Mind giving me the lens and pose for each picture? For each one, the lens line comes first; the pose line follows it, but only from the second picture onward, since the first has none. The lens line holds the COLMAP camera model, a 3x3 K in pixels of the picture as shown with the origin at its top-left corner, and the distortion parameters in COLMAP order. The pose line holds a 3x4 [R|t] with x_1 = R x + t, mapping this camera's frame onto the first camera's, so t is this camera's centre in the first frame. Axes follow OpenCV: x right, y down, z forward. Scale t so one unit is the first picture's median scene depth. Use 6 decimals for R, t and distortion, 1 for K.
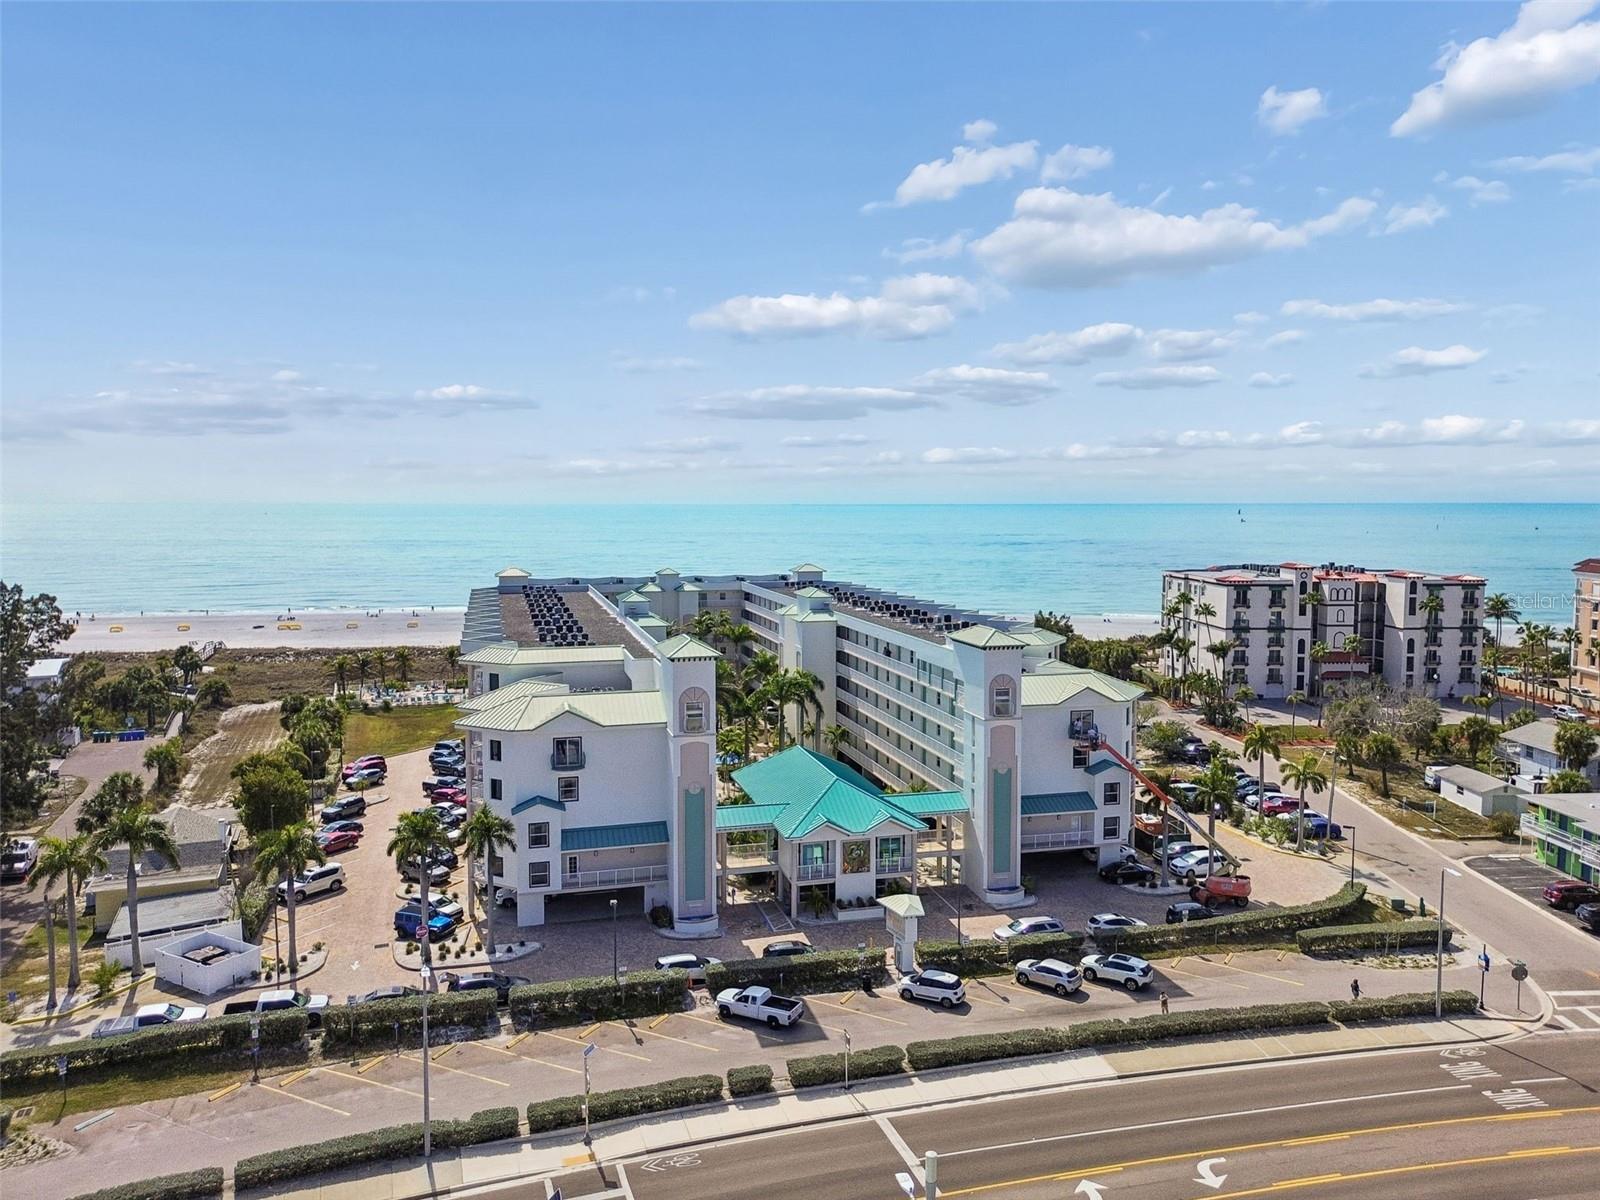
lens RADIAL K [[1145.9, 0, 811.0], [0, 1145.9, 586.8], [0, 0, 1]] dist [0.020776, -0.005666]
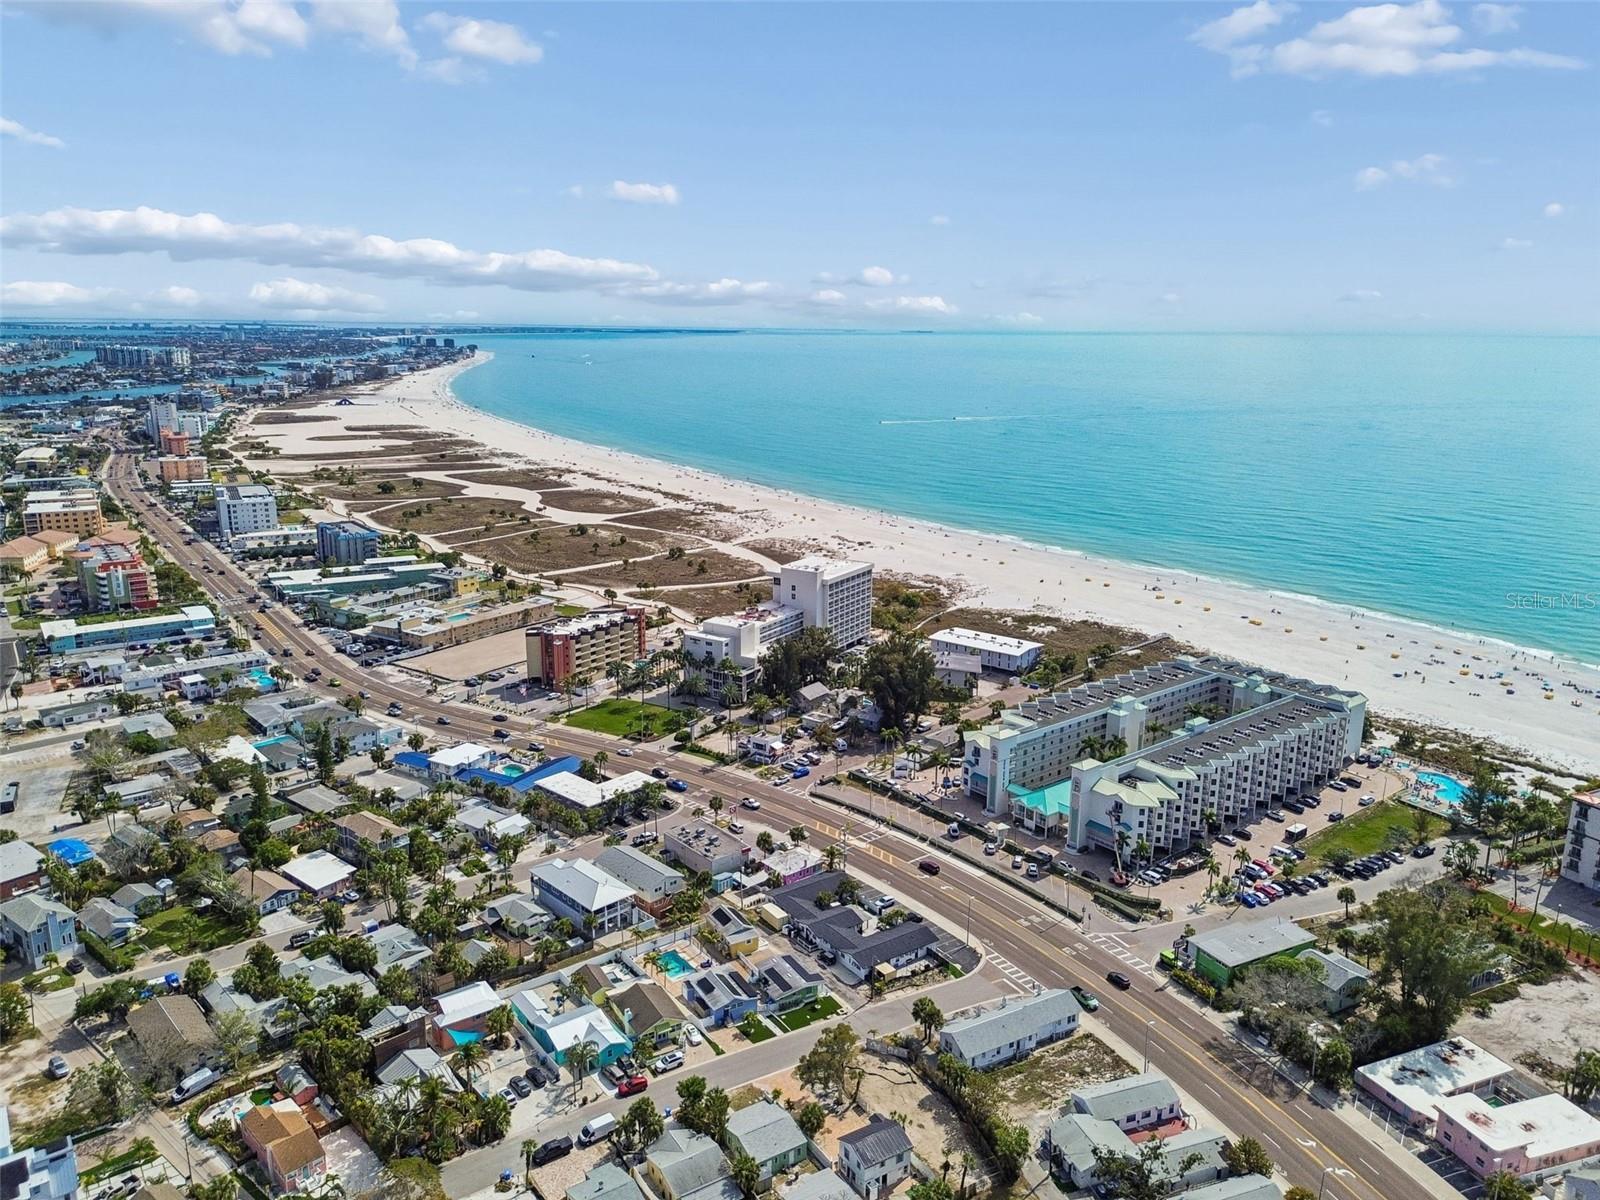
lens RADIAL K [[1145.9, 0, 811.0], [0, 1145.9, 586.8], [0, 0, 1]] dist [0.020776, -0.005666]
pose [[0.422459, 0.218522, -0.879646, 2.676099], [-0.078452, 0.975676, 0.204700, -1.074985], [0.902980, -0.017467, 0.429327, -0.987385]]
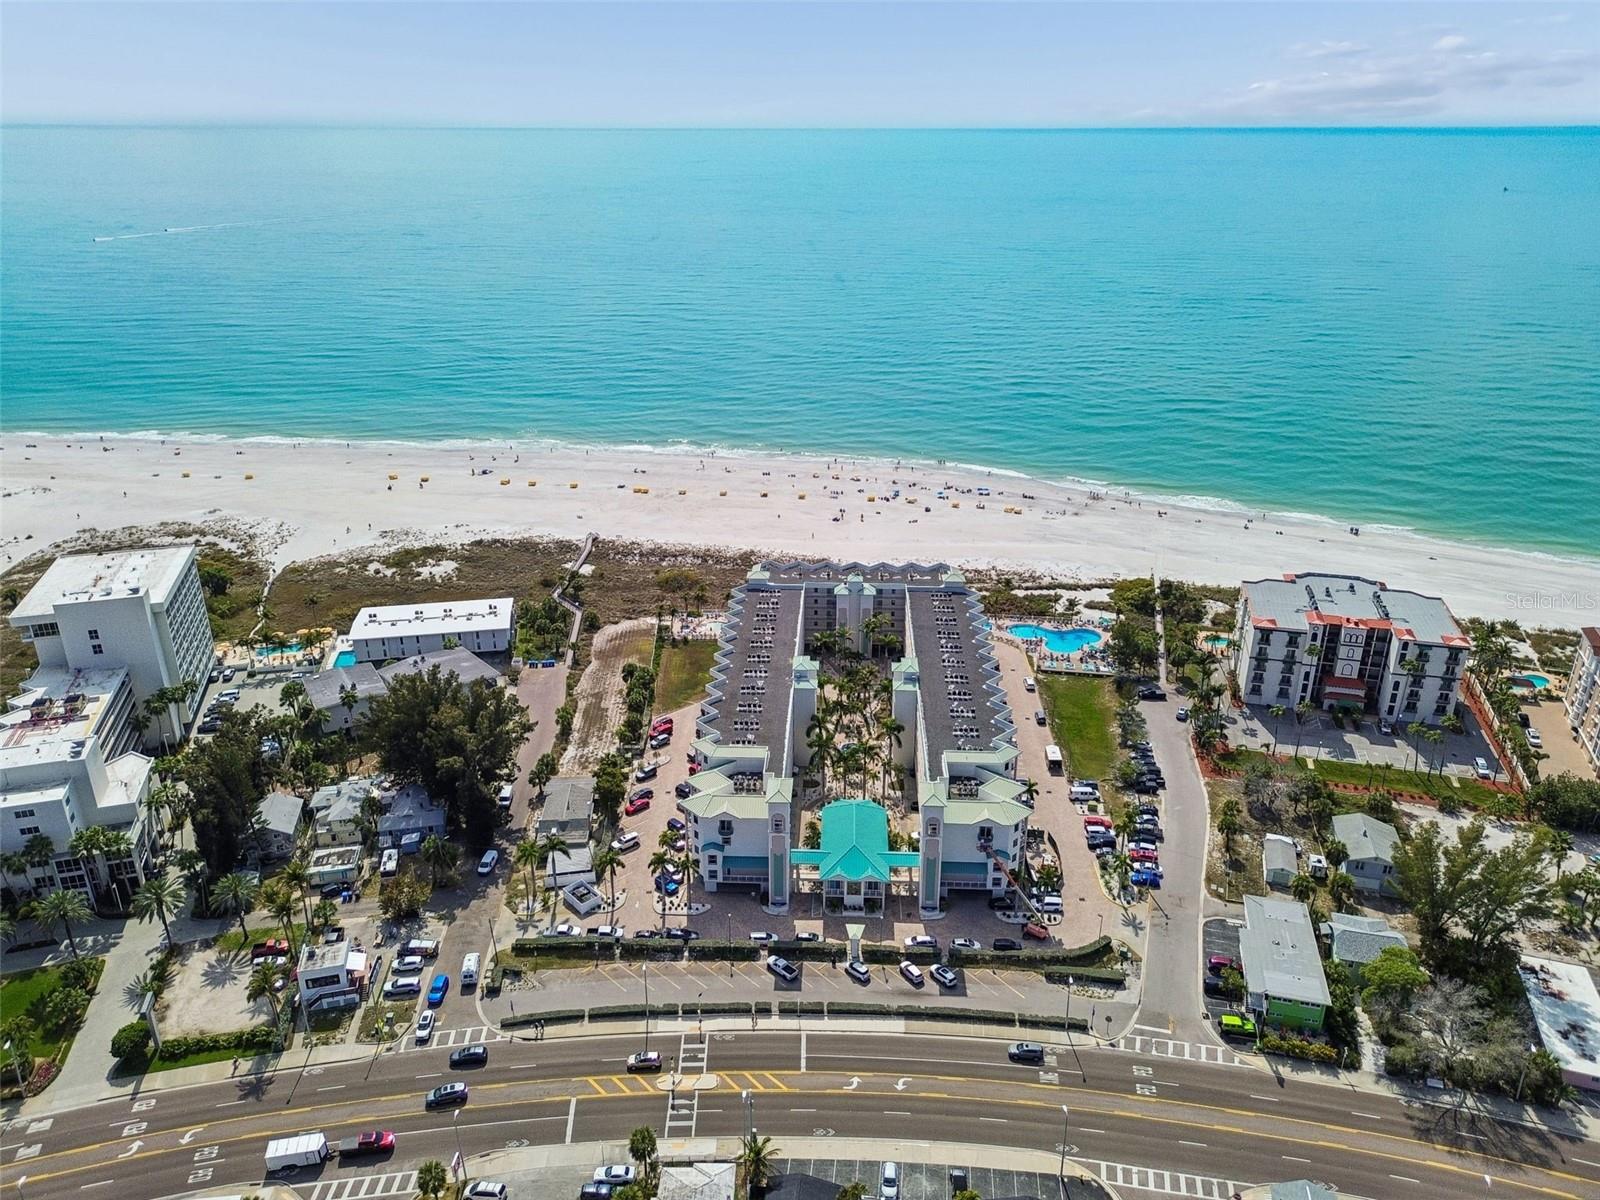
lens RADIAL K [[1151.8, 0, 825.3], [0, 1151.8, 596.6], [0, 0, 1]] dist [0.031434, -0.005365]
pose [[0.956614, 0.118185, -0.266311, 0.541117], [-0.029015, 0.948134, 0.316545, -1.044722], [0.289909, -0.295084, 0.910427, -0.882976]]
